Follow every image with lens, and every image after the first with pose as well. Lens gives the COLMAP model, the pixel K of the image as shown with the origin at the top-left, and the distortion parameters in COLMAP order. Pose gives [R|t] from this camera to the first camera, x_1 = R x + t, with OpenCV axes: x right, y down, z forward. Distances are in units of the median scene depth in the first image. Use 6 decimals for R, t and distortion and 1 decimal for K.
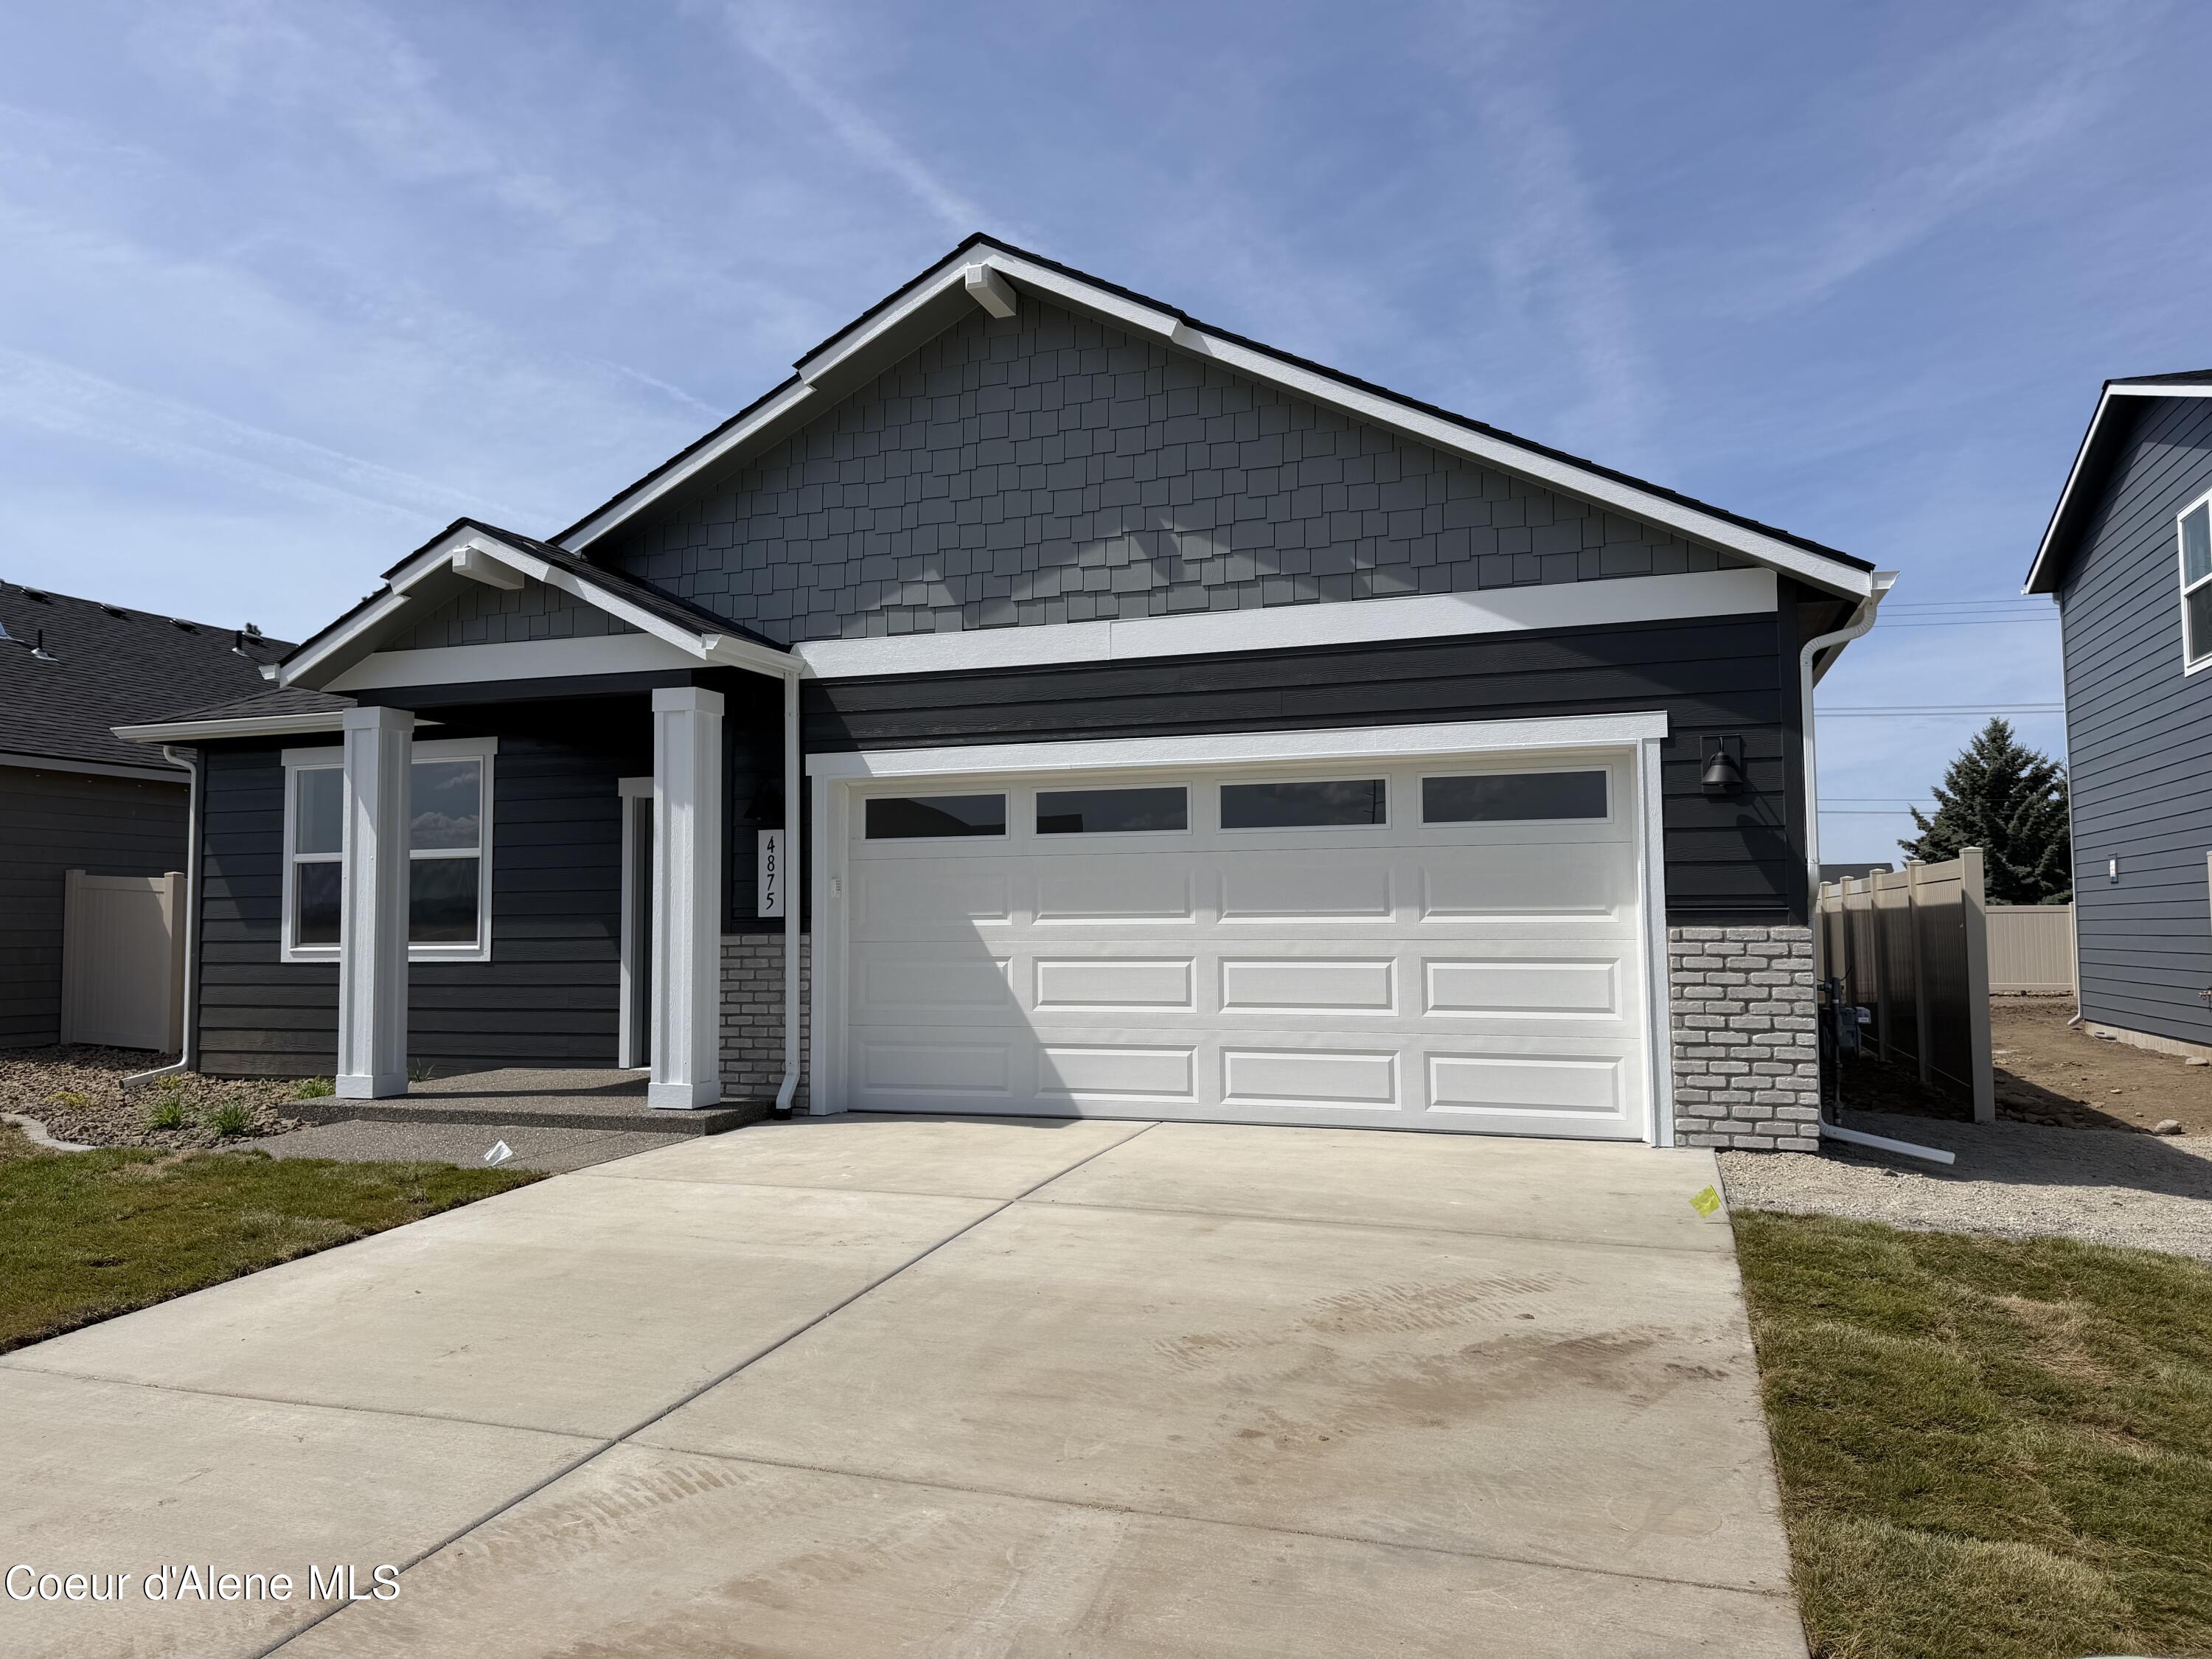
lens RADIAL K [[1529.7, 0, 1111.8], [0, 1529.7, 839.6], [0, 0, 1]] dist [0.179155, -0.292769]
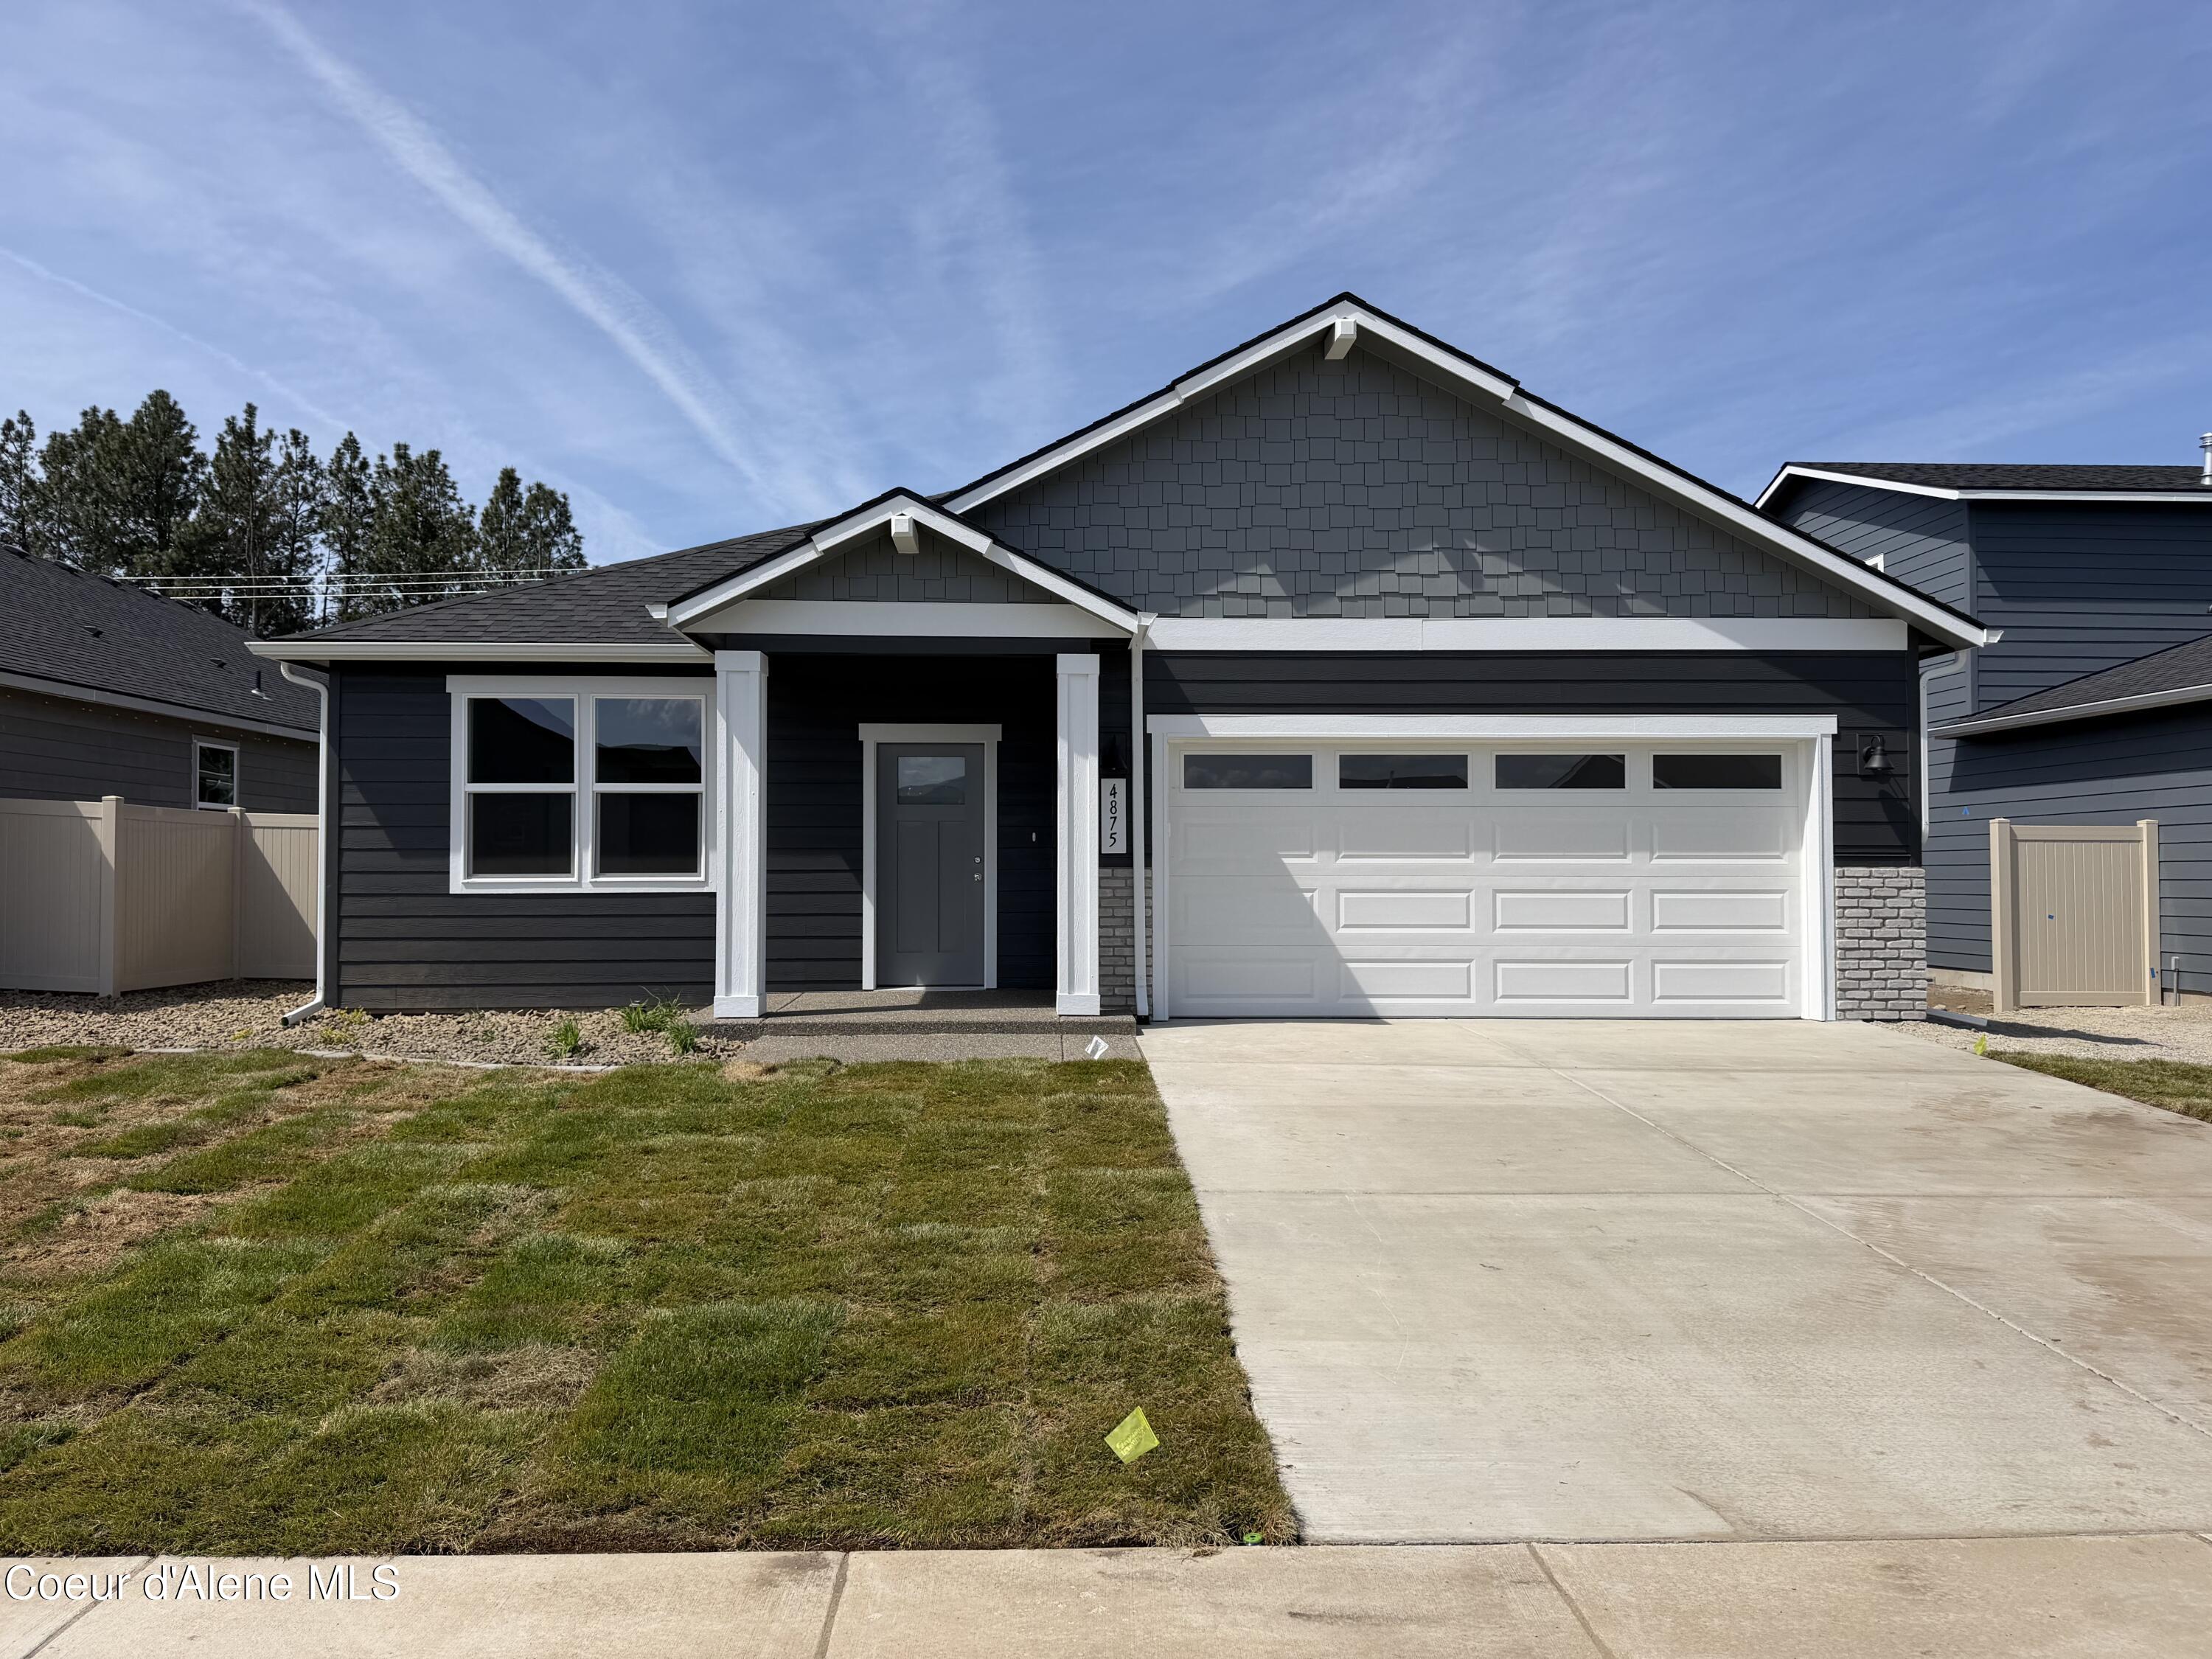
lens RADIAL K [[1506.9, 0, 1106.0], [0, 1506.9, 829.5], [0, 0, 1]] dist [0.211497, -0.422266]
pose [[0.930571, 0.016364, 0.365747, -0.679083], [-0.027565, 0.999297, 0.025424, 0.003478], [-0.365074, -0.033740, 0.930367, -0.058452]]
